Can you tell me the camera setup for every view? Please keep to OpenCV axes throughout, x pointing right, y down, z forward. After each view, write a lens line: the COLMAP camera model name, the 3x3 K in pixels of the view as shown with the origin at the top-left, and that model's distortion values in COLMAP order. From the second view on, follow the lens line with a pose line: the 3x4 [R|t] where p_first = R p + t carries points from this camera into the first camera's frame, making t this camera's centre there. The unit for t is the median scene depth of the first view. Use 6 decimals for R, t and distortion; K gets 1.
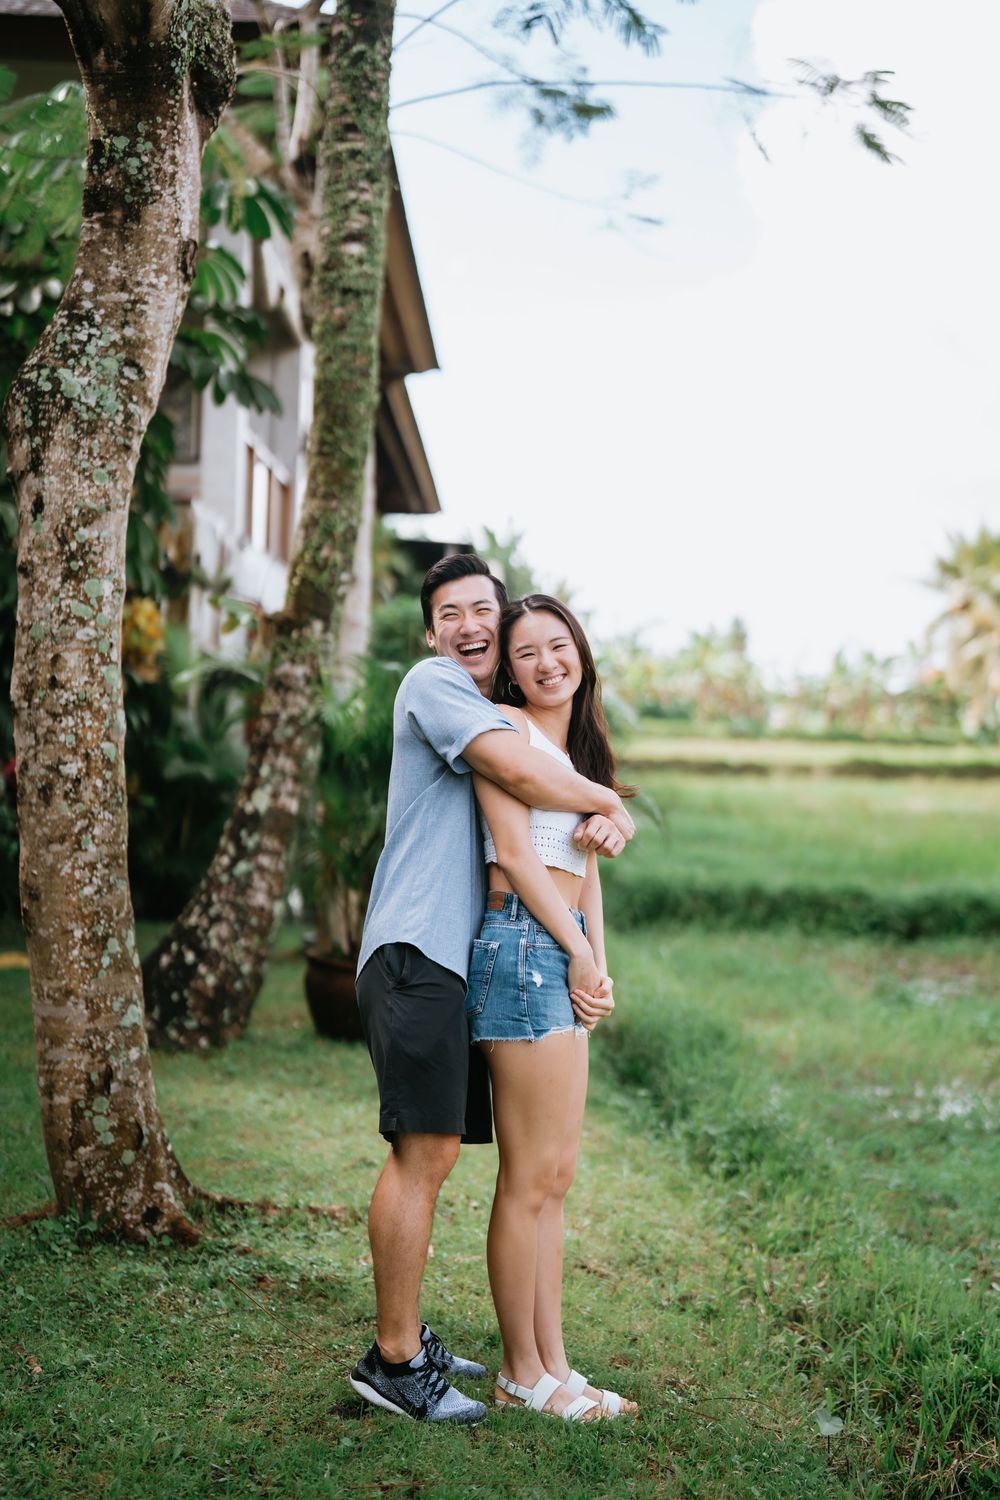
lens RADIAL K [[2181.9, 0, 475.1], [0, 2181.9, 754.1], [0, 0, 1]] dist [-0.146310, 1.208869]
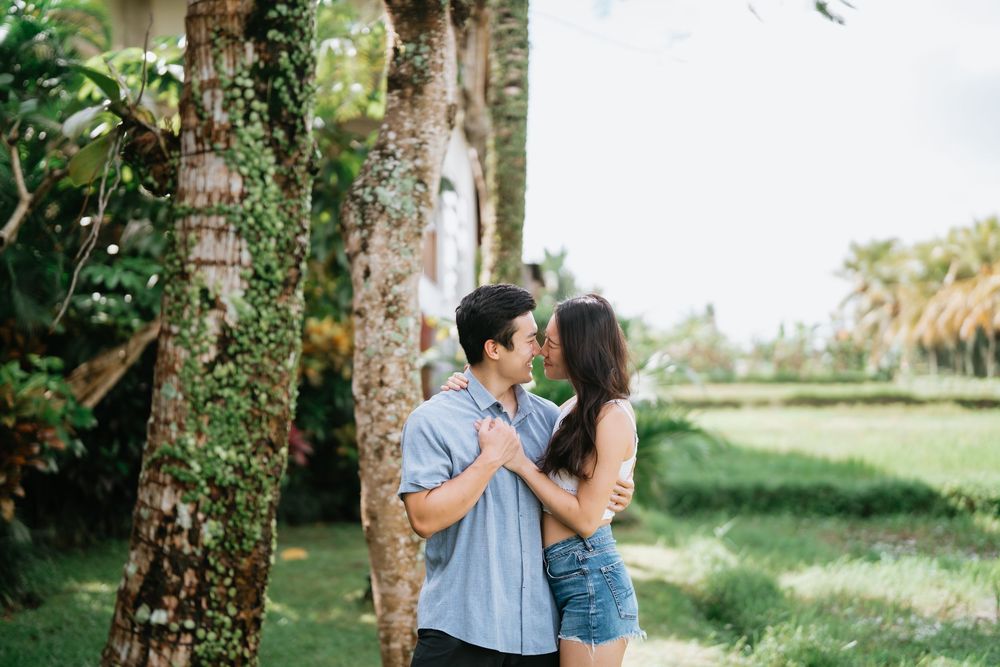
lens RADIAL K [[1454.6, 0, 500.0], [0, 1454.6, 333.5], [0, 0, 1]] dist [-0.146310, 1.208869]
pose [[0.998915, -0.039926, -0.023960, -0.078797], [0.038783, 0.998169, -0.046414, -0.016155], [0.025770, 0.045434, 0.998635, -0.063351]]
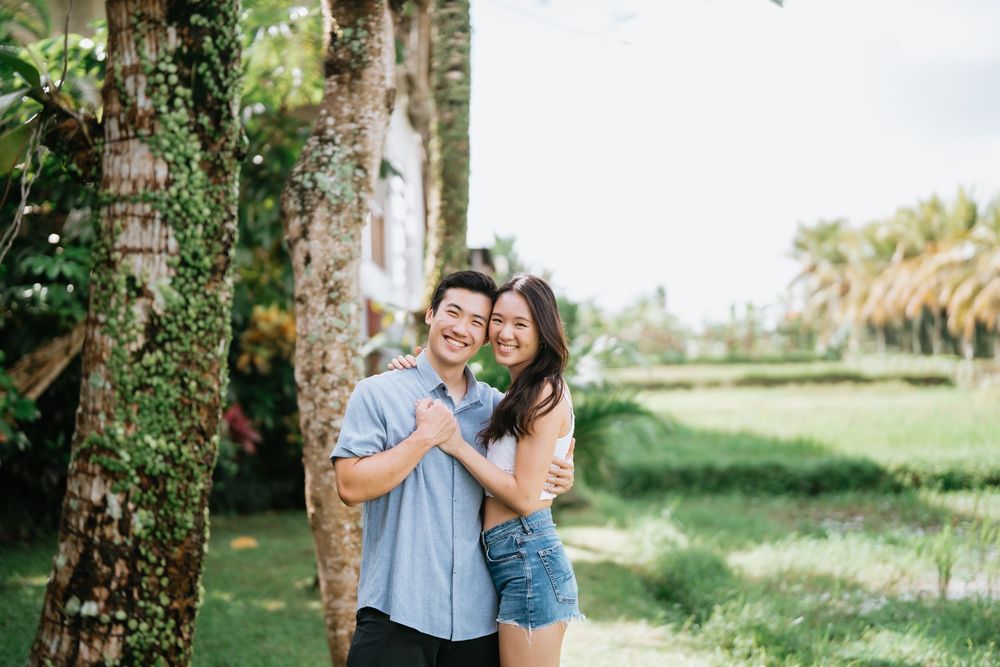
lens RADIAL K [[1454.6, 0, 500.0], [0, 1454.6, 333.5], [0, 0, 1]] dist [-0.146310, 1.208869]
pose [[0.998449, -0.055001, 0.008580, -0.071689], [0.055266, 0.997876, -0.034476, -0.015337], [-0.006666, 0.034897, 0.999369, -0.063047]]
